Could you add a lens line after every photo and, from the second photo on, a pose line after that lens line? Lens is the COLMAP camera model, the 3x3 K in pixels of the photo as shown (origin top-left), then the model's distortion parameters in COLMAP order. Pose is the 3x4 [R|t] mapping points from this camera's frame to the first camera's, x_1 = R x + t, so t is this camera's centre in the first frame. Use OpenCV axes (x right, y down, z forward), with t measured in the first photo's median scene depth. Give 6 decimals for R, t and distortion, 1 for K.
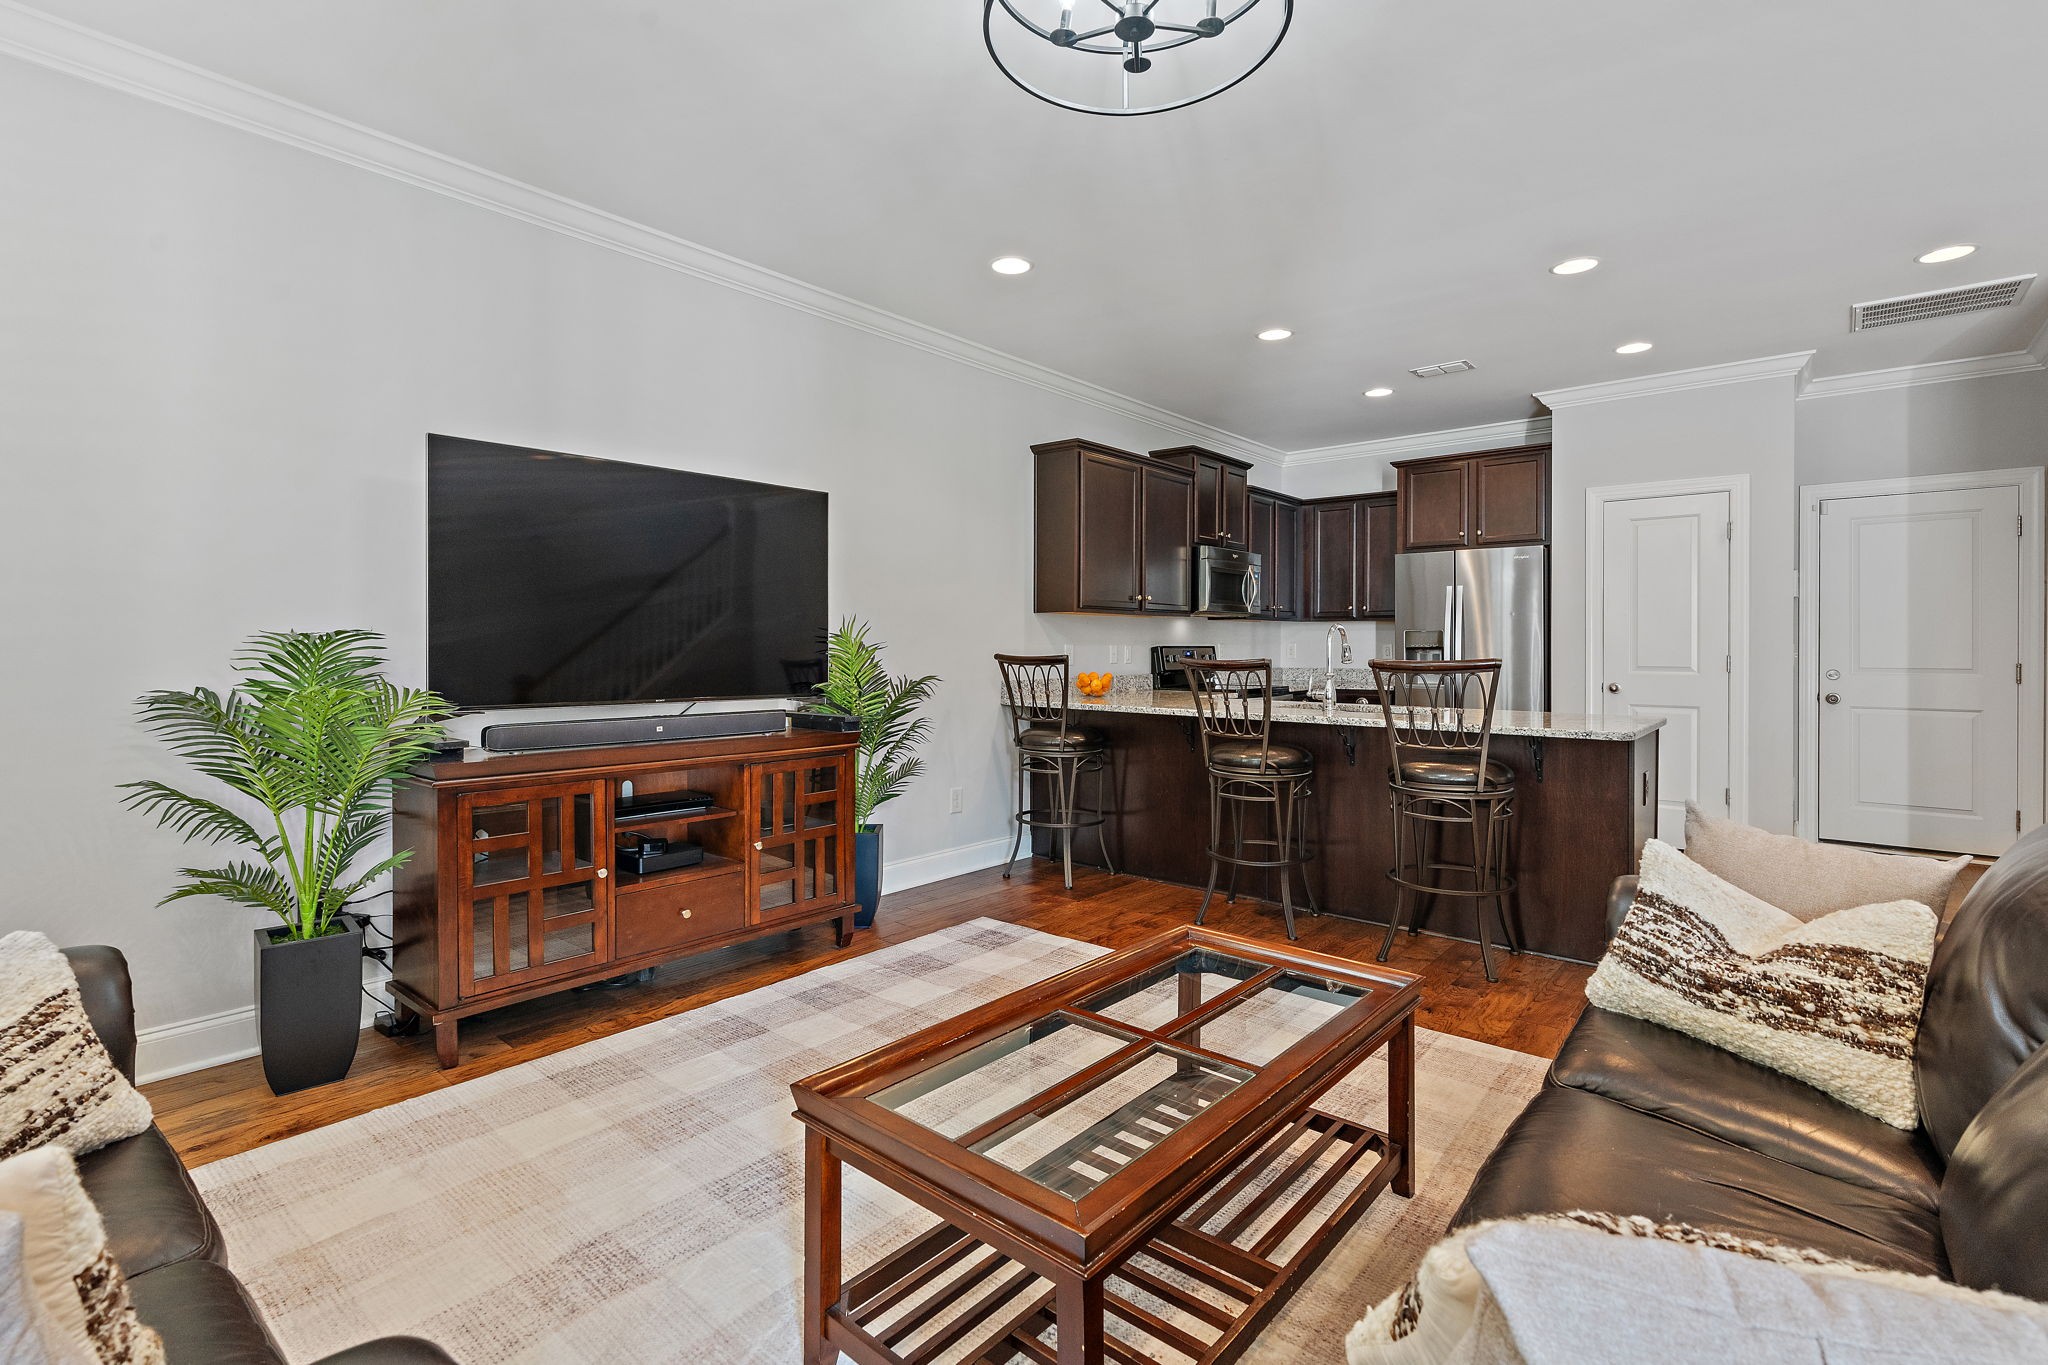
lens RADIAL K [[938.5, 0, 1021.9], [0, 938.5, 652.4], [0, 0, 1]] dist [-0.003314, 0.000136]
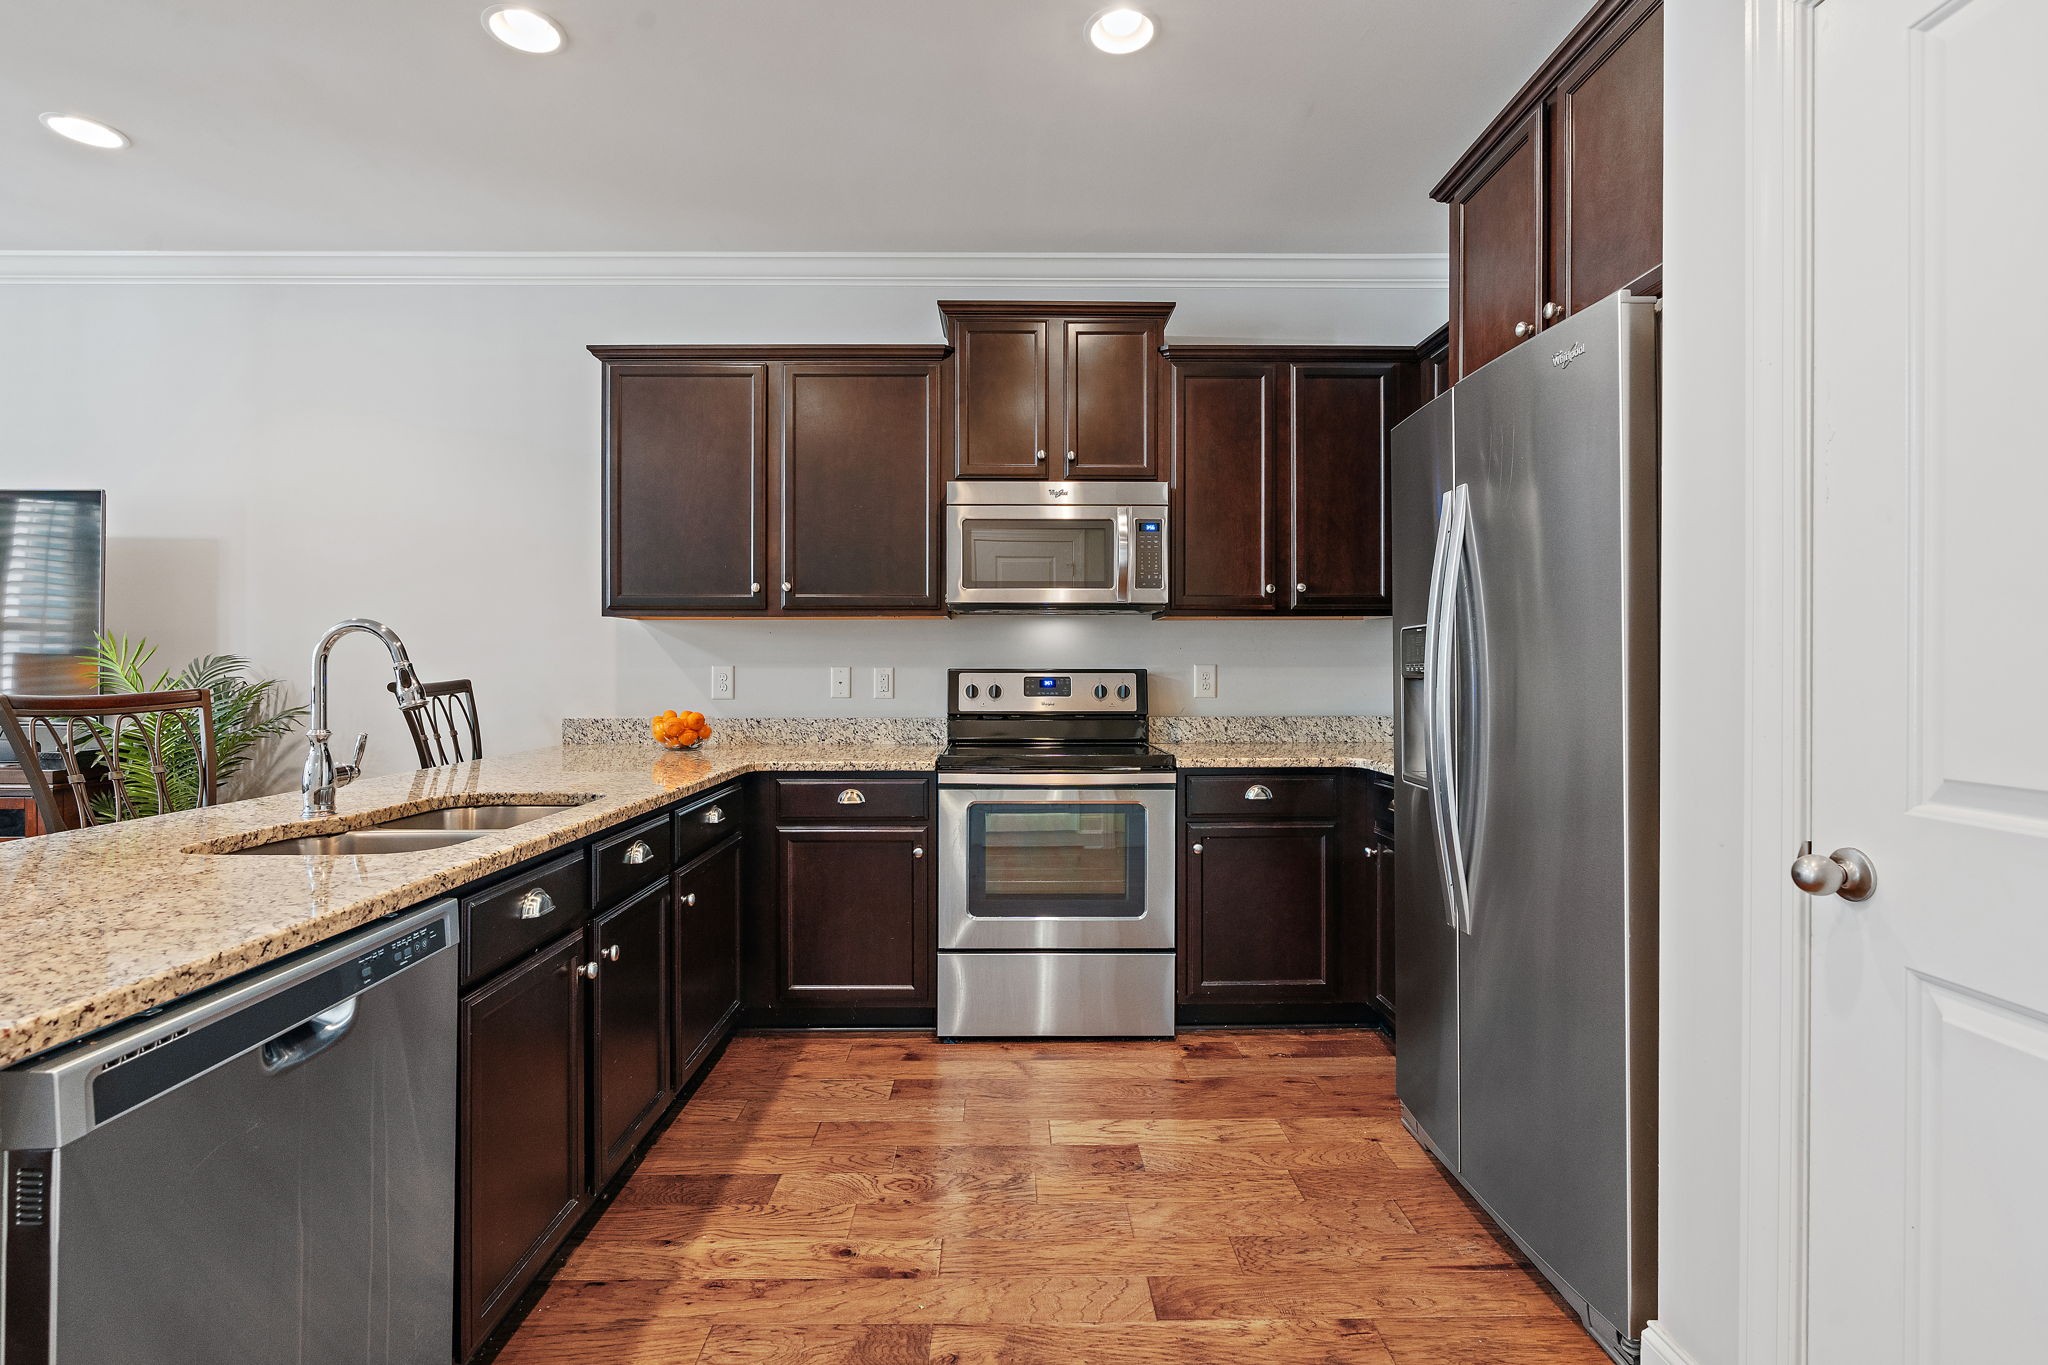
lens RADIAL K [[938.5, 0, 1028.8], [0, 938.5, 663.9], [0, 0, 1]] dist [-0.003314, 0.000136]
pose [[0.659435, -0.003310, -0.751754, 0.665939], [-0.006386, 0.999930, -0.010004, -0.005177], [0.751734, 0.011398, 0.659368, 0.725649]]
